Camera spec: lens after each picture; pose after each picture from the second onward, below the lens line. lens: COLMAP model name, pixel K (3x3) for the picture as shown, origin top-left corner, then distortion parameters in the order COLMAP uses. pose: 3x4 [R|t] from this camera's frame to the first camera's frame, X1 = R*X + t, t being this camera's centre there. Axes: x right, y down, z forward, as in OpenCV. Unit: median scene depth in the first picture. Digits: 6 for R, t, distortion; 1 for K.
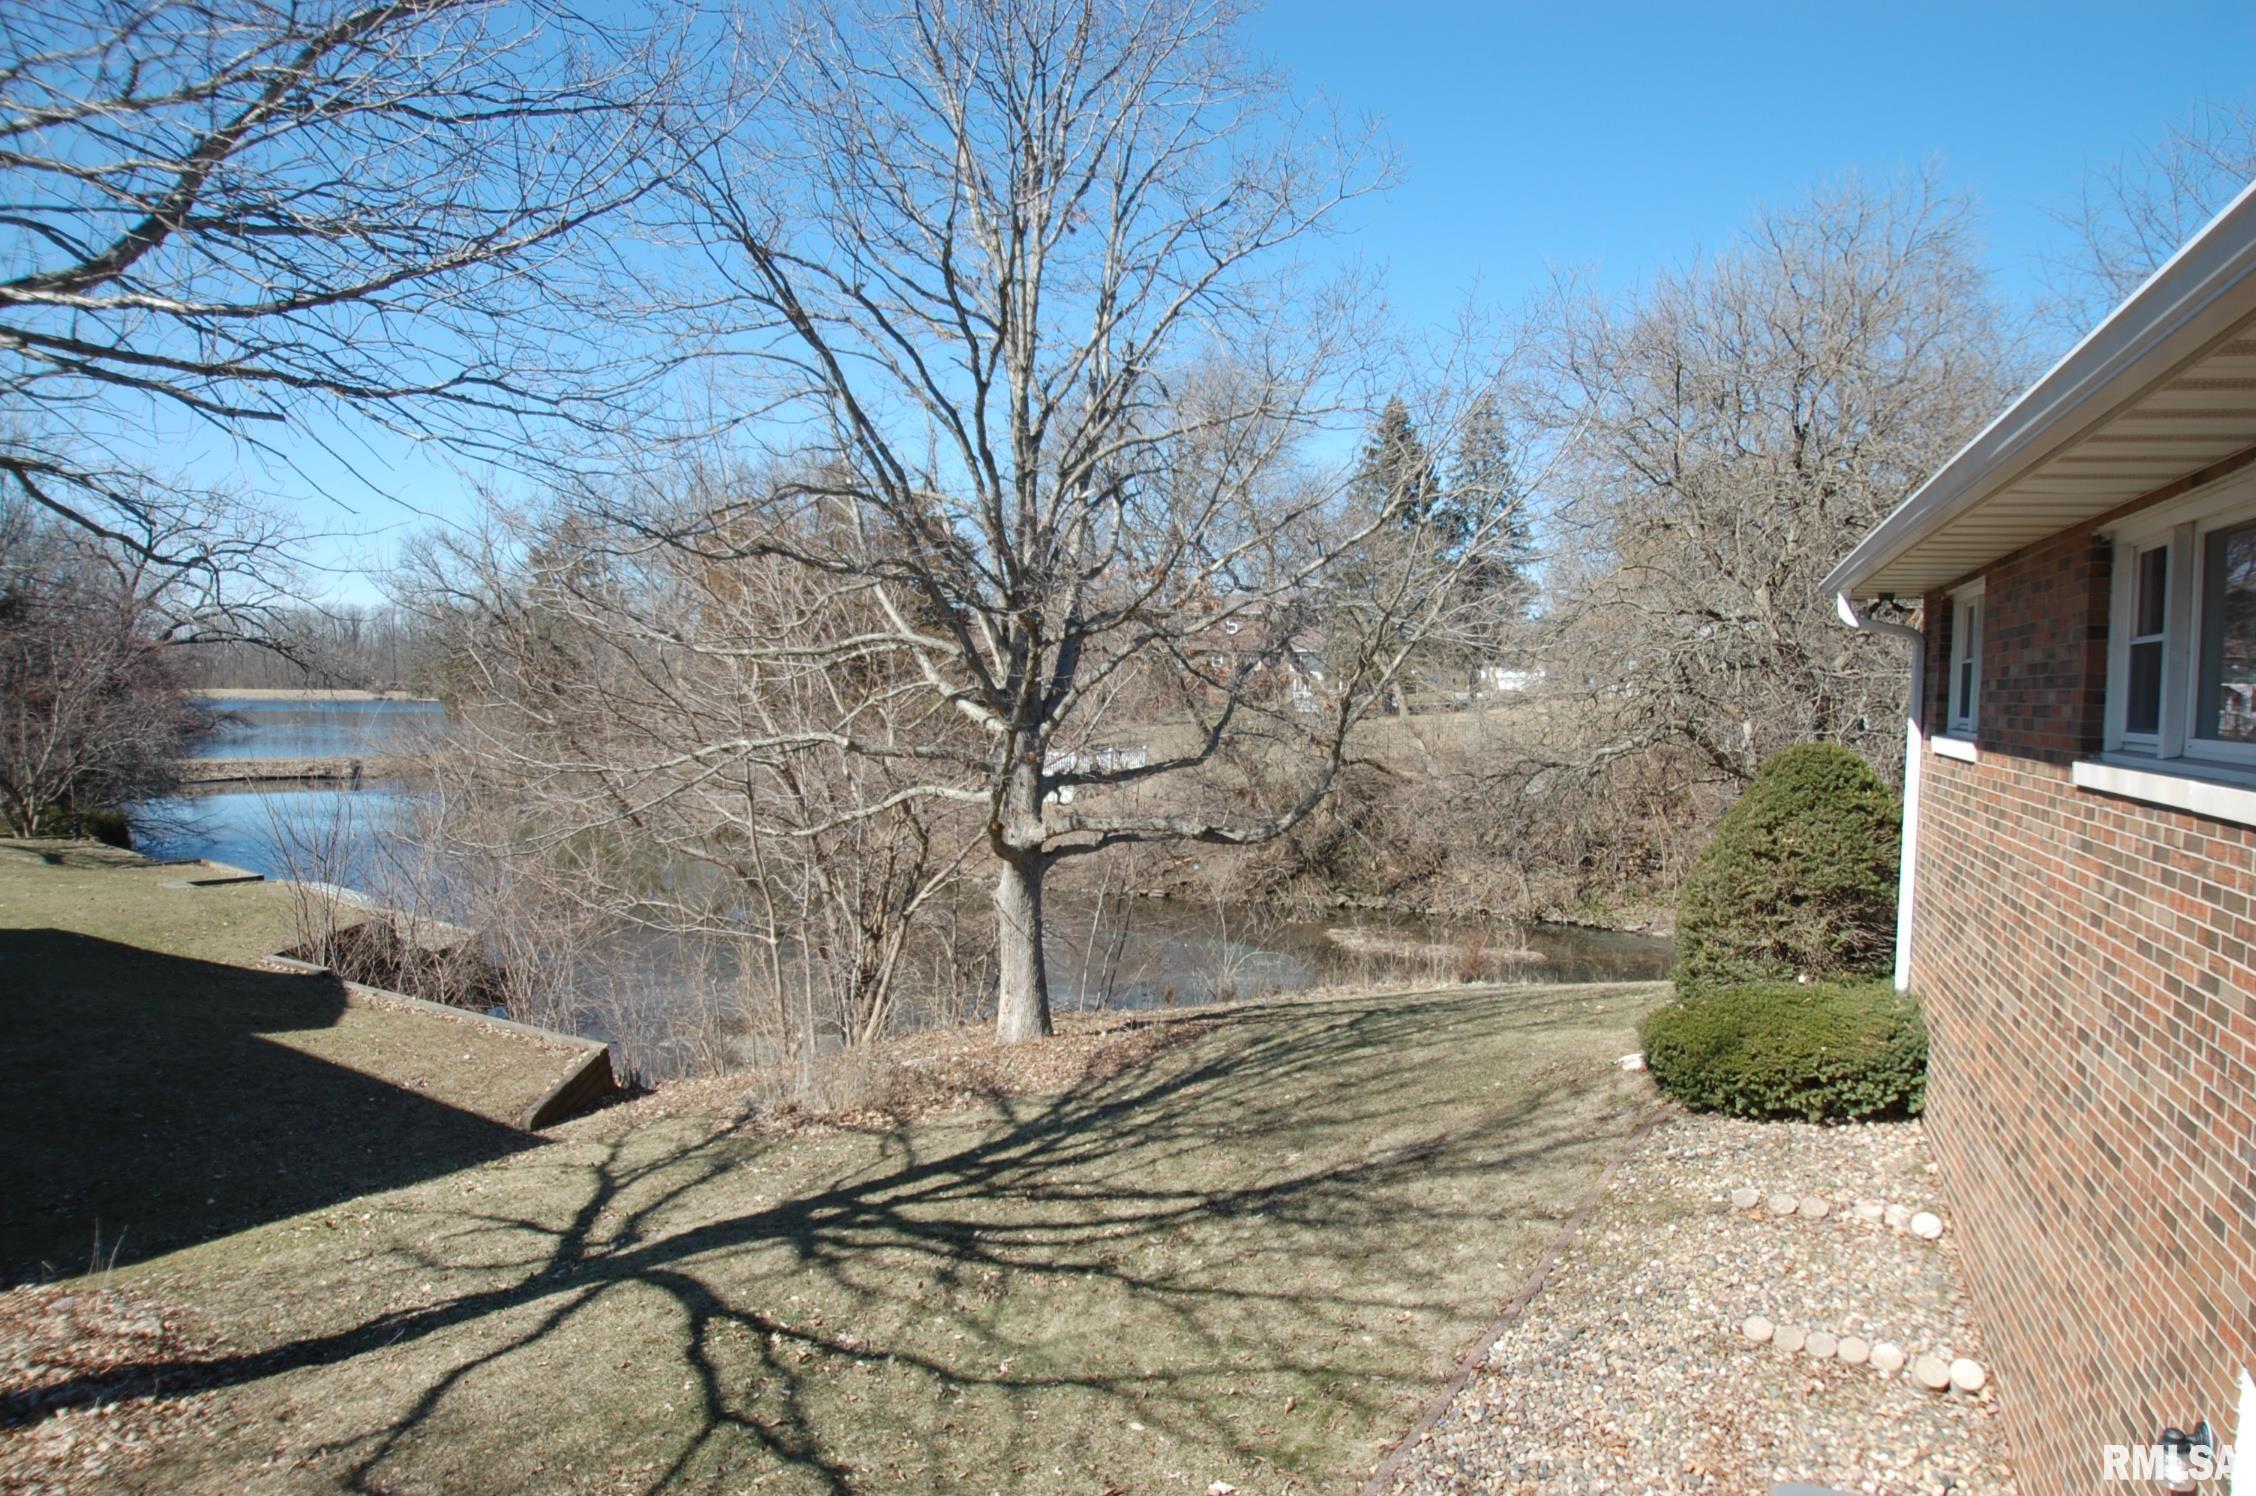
lens RADIAL K [[1406.6, 0, 1133.4], [0, 1406.6, 750.7], [0, 0, 1]] dist [-0.001236, 0.000334]
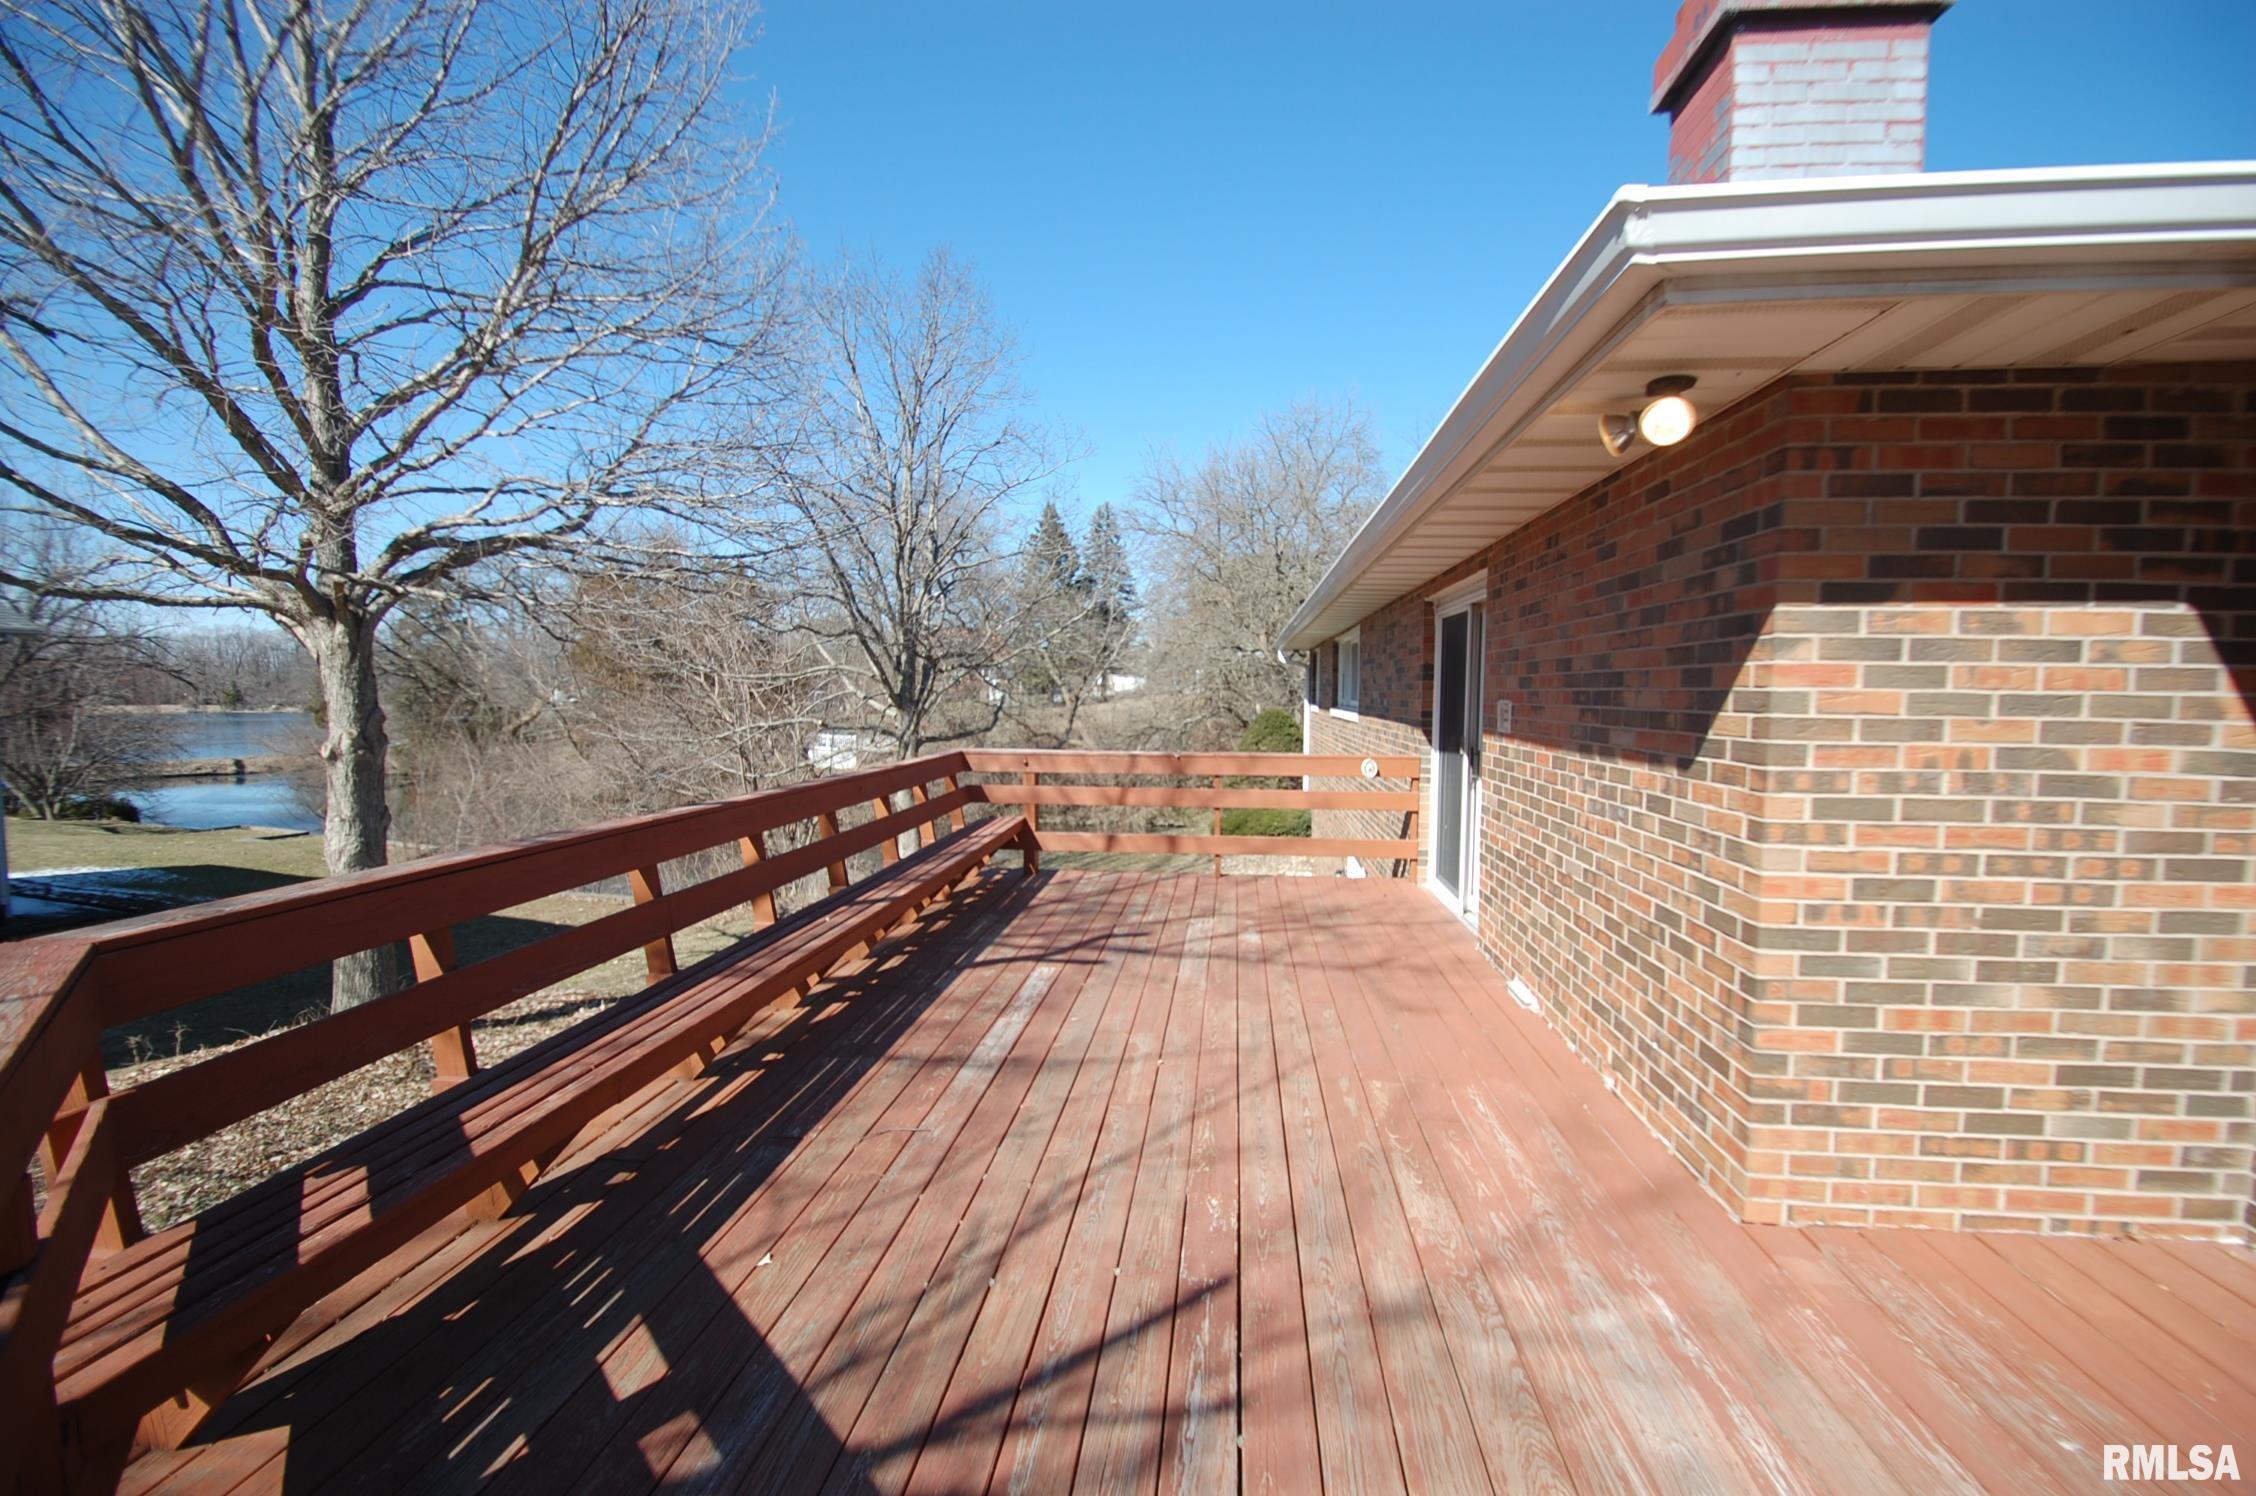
lens RADIAL K [[1007.8, 0, 1132.0], [0, 1007.8, 749.3], [0, 0, 1]] dist [-0.002453, -0.003628]
pose [[0.962175, -0.031170, 0.270642, -0.065158], [0.027342, 0.999466, 0.017906, 0.007211], [-0.271055, -0.009829, 0.962514, -0.175835]]
